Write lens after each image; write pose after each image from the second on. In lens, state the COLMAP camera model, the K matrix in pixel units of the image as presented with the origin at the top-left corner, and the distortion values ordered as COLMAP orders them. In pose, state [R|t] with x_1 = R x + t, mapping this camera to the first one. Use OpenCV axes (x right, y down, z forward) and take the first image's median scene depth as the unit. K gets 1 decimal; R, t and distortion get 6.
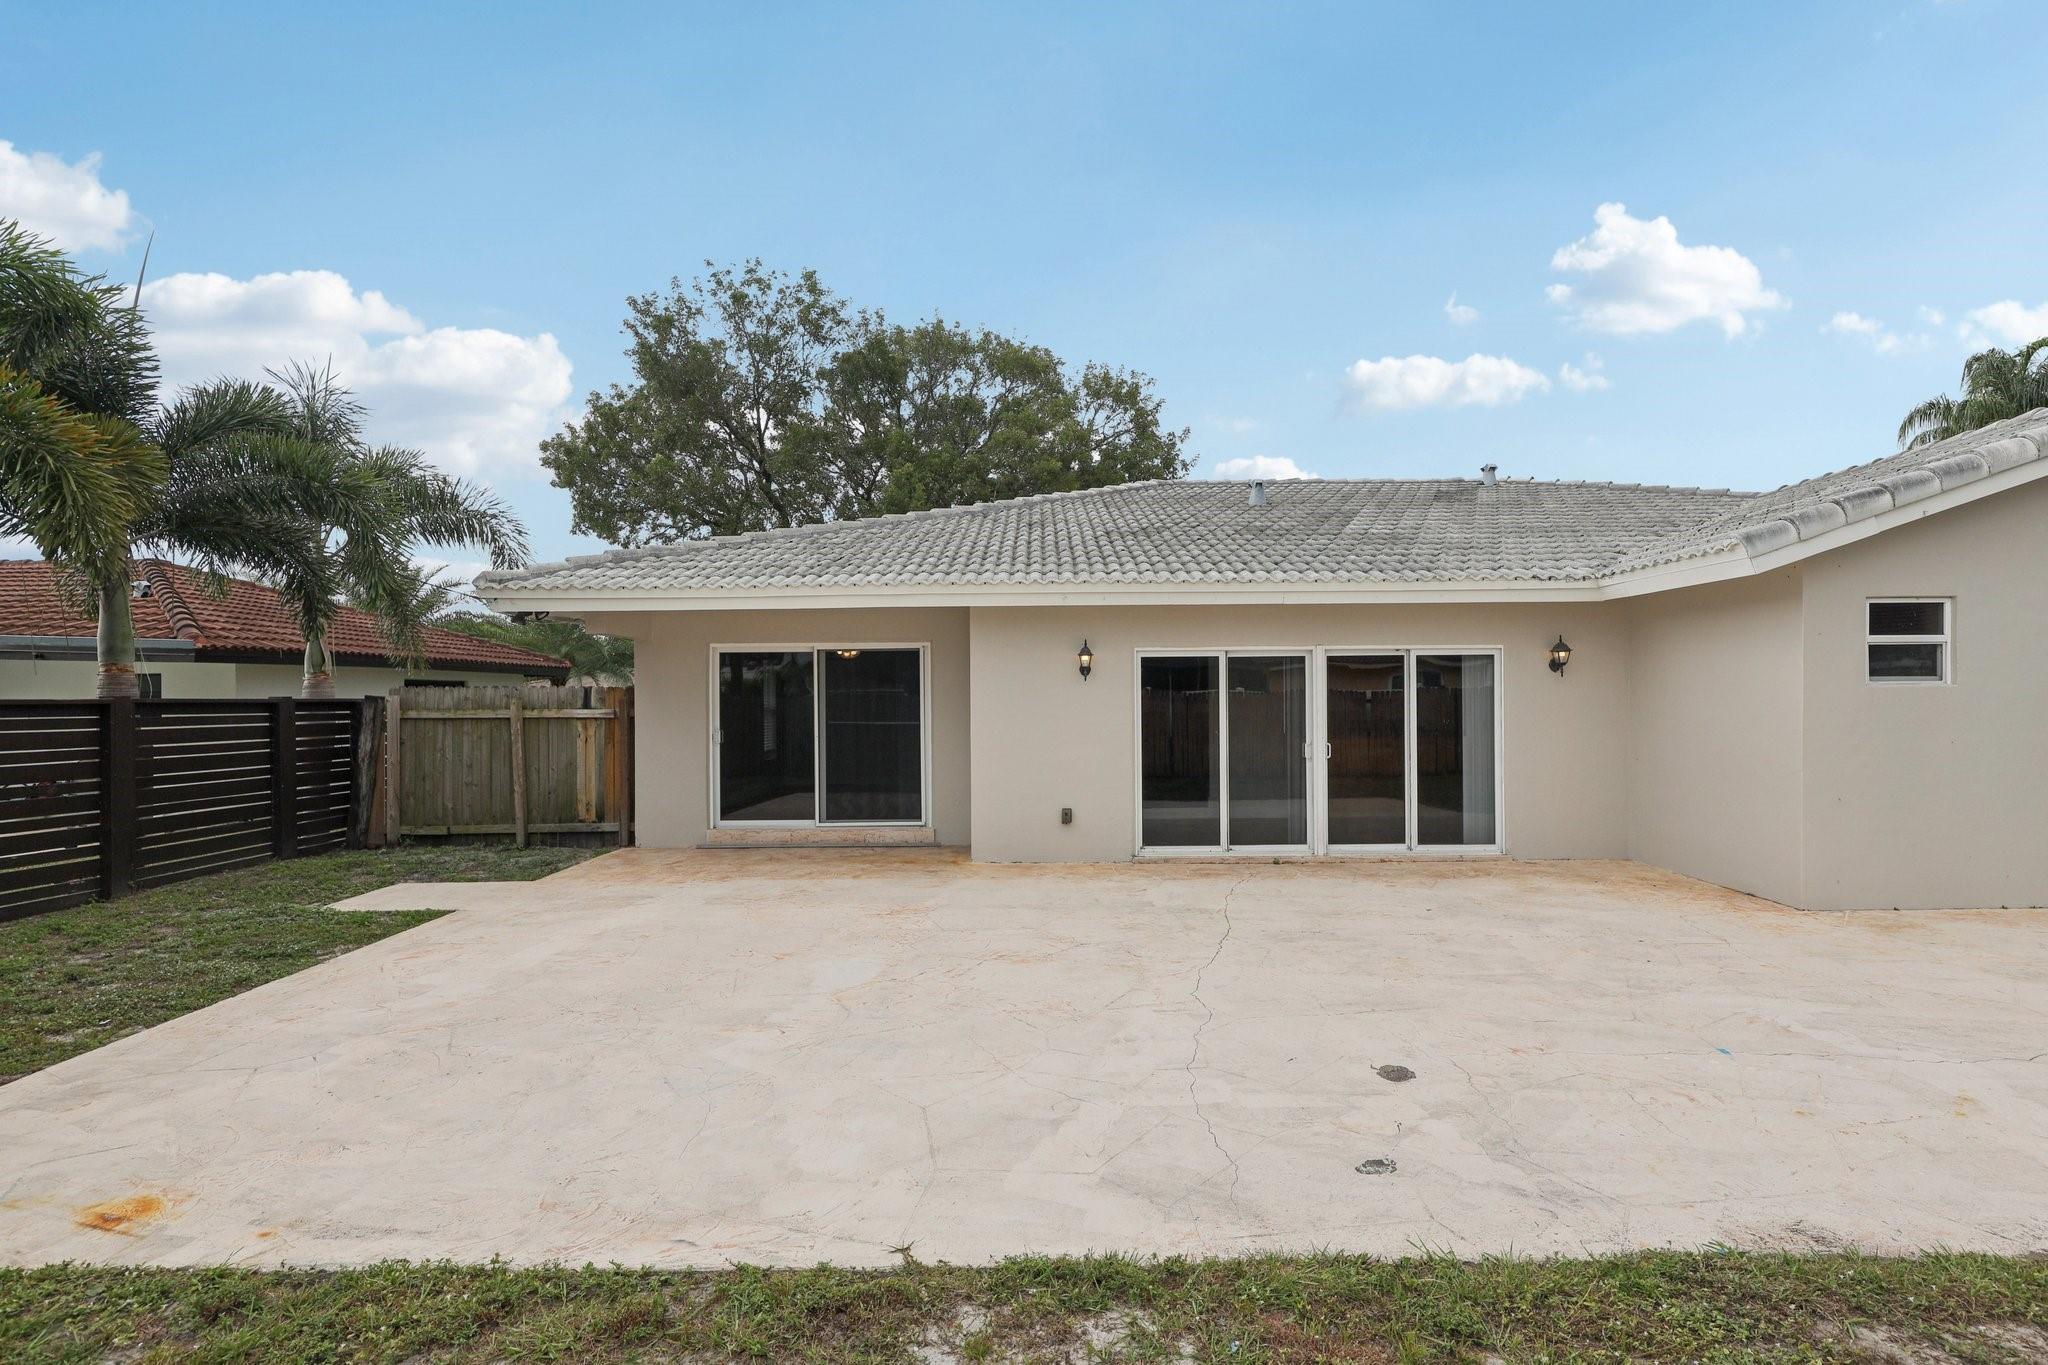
lens RADIAL K [[1001.1, 0, 1061.9], [0, 1001.1, 692.9], [0, 0, 1]] dist [0.001695, 0.000840]
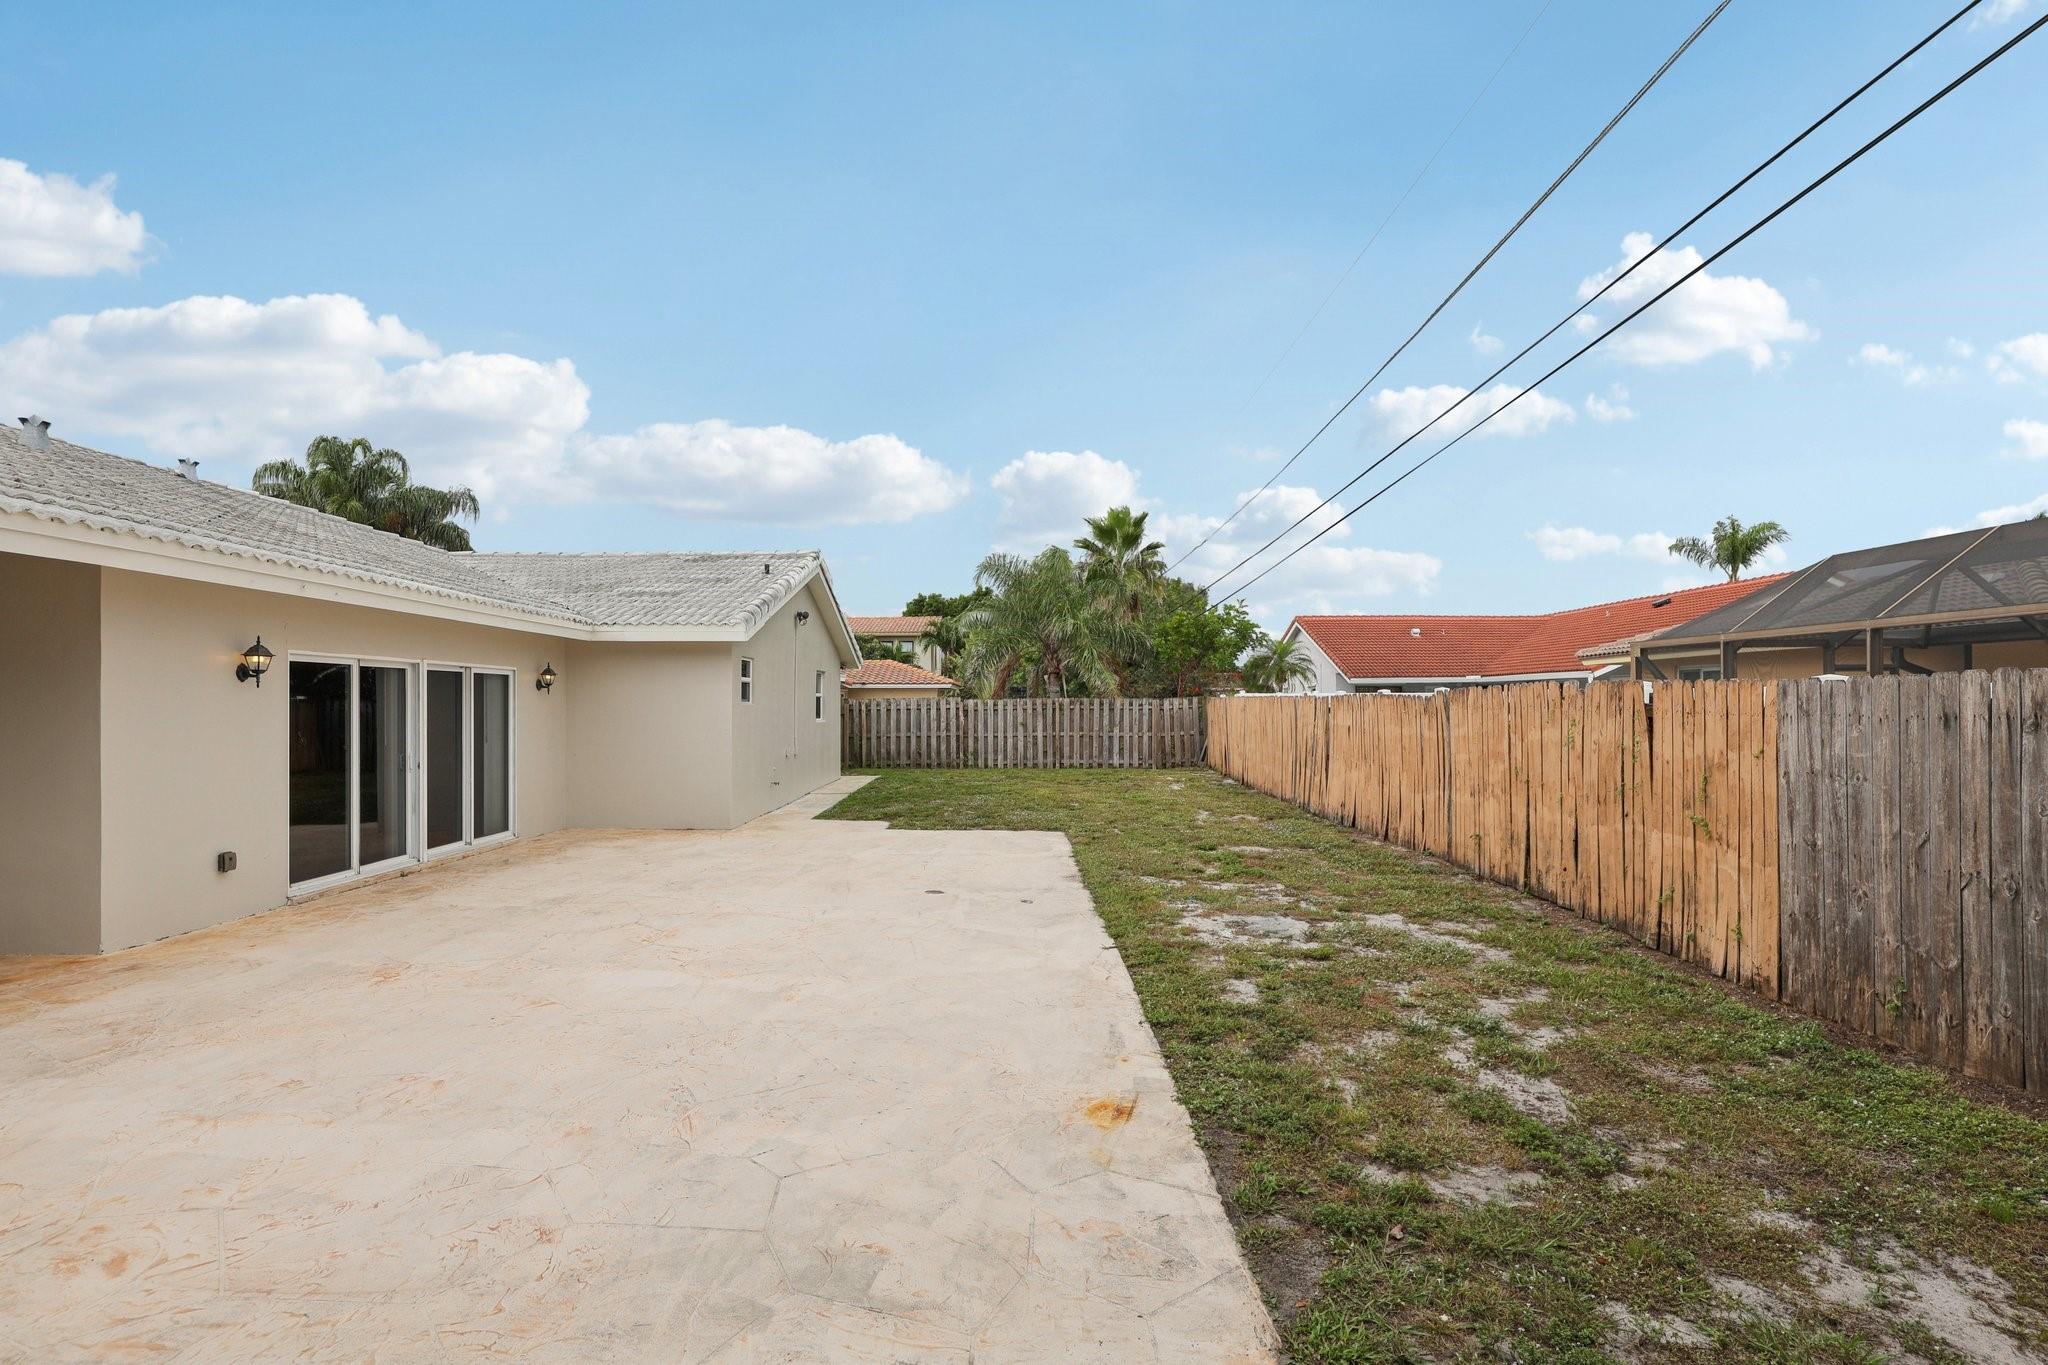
lens RADIAL K [[939.0, 0, 1047.2], [0, 939.0, 715.7], [0, 0, 1]] dist [0.001755, -0.000101]
pose [[-0.043032, -0.002416, 0.999071, -0.738275], [-0.002922, 0.999993, 0.002292, 0.006710], [-0.999069, -0.002821, -0.043039, 0.396454]]
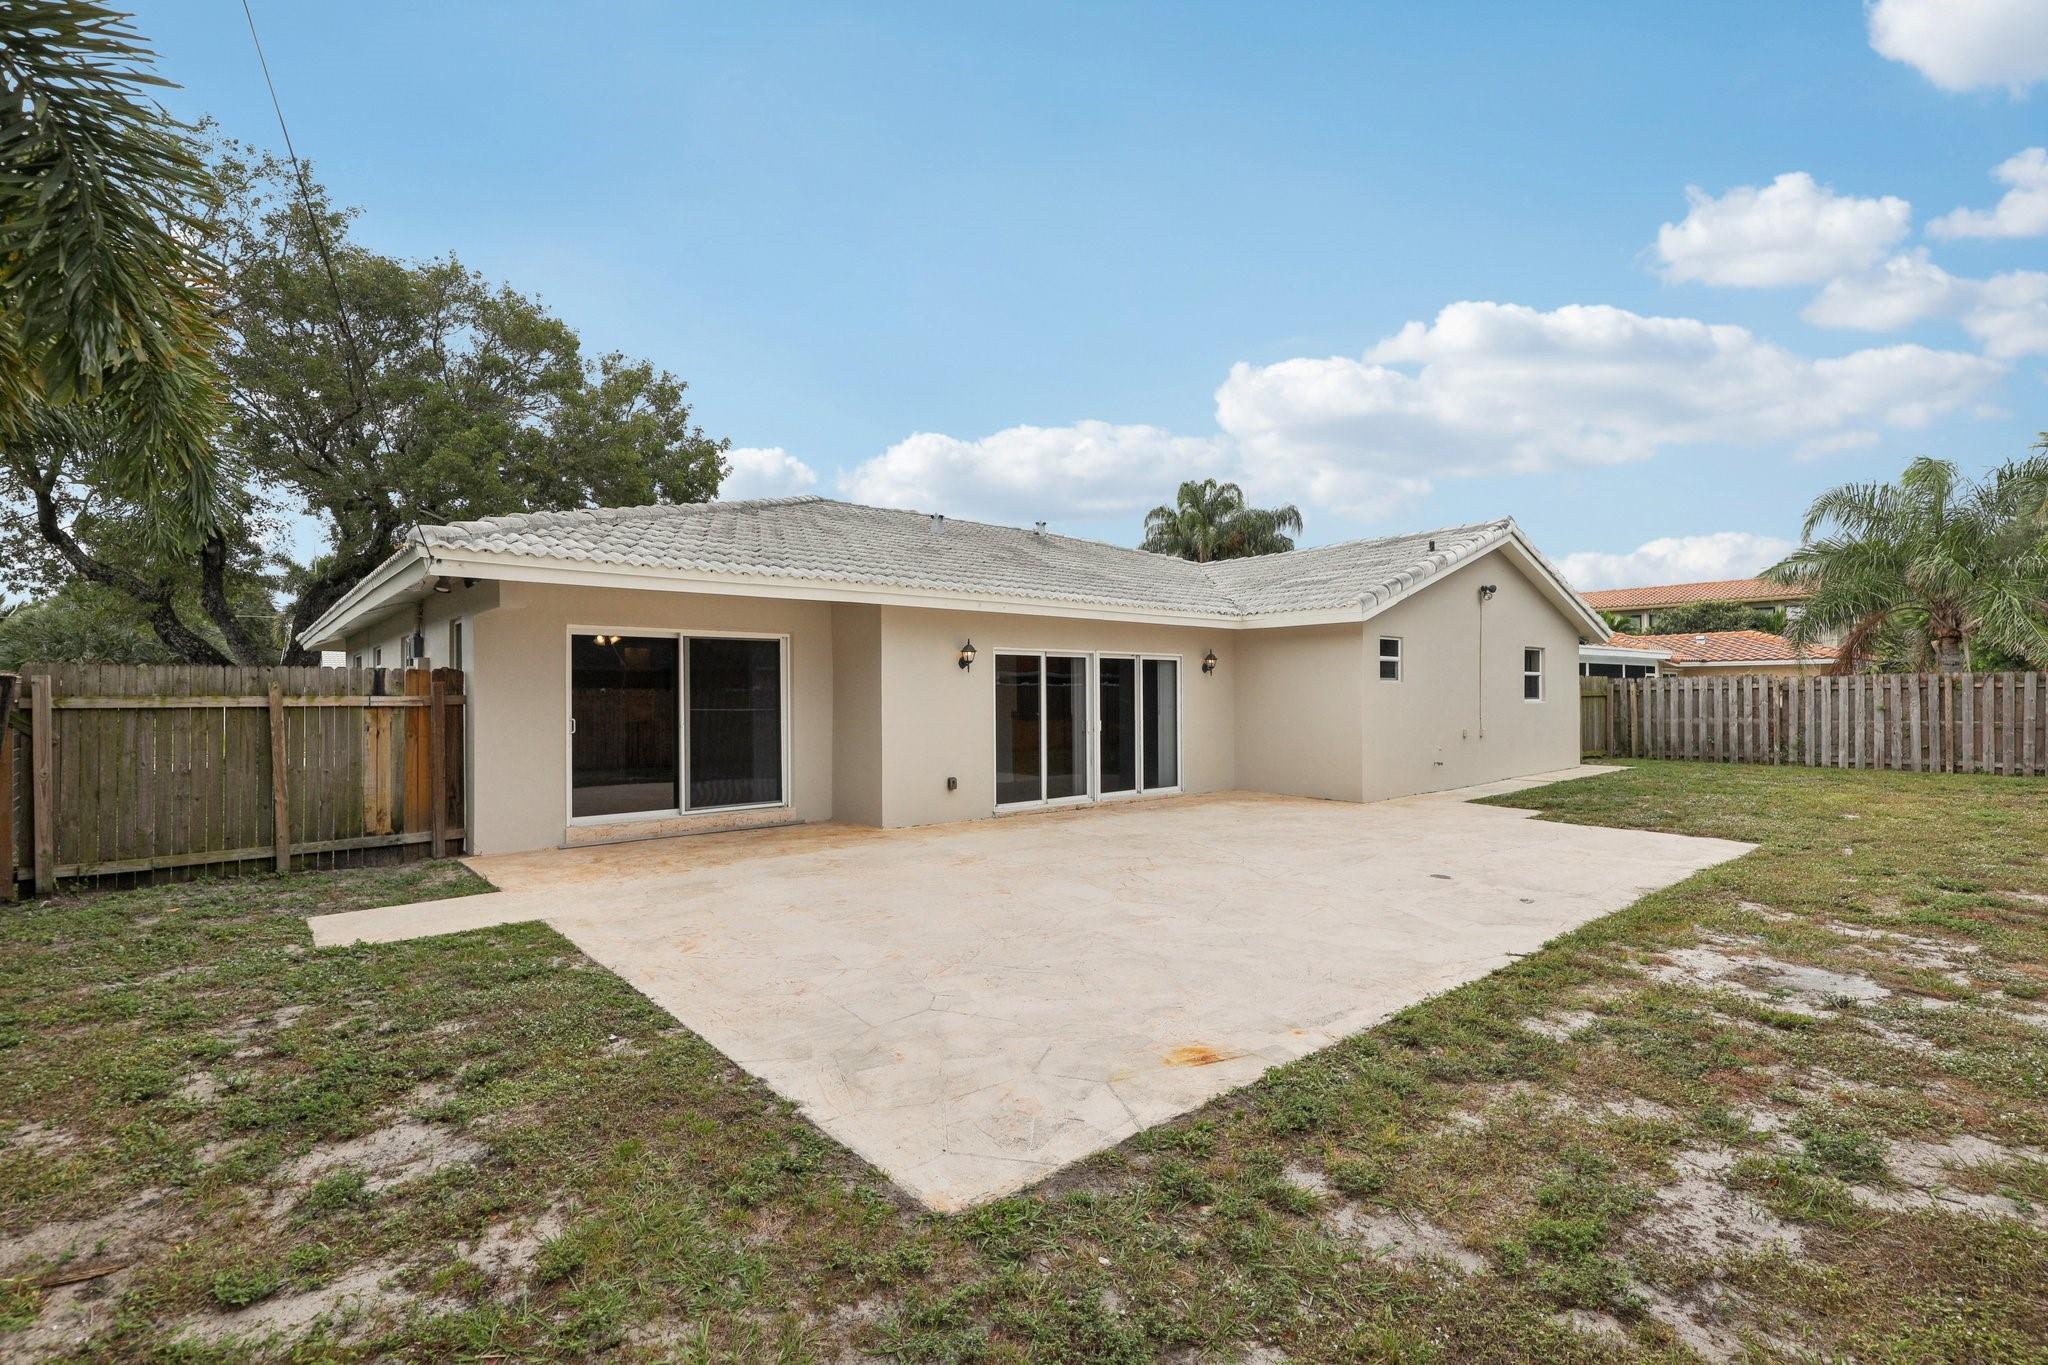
lens RADIAL K [[939.0, 0, 1047.2], [0, 939.0, 715.7], [0, 0, 1]] dist [0.001755, -0.000101]
pose [[0.741462, -0.010565, 0.670912, -0.665128], [-0.003373, 0.999805, 0.019472, 0.017828], [-0.670987, -0.016700, 0.741281, 0.080599]]
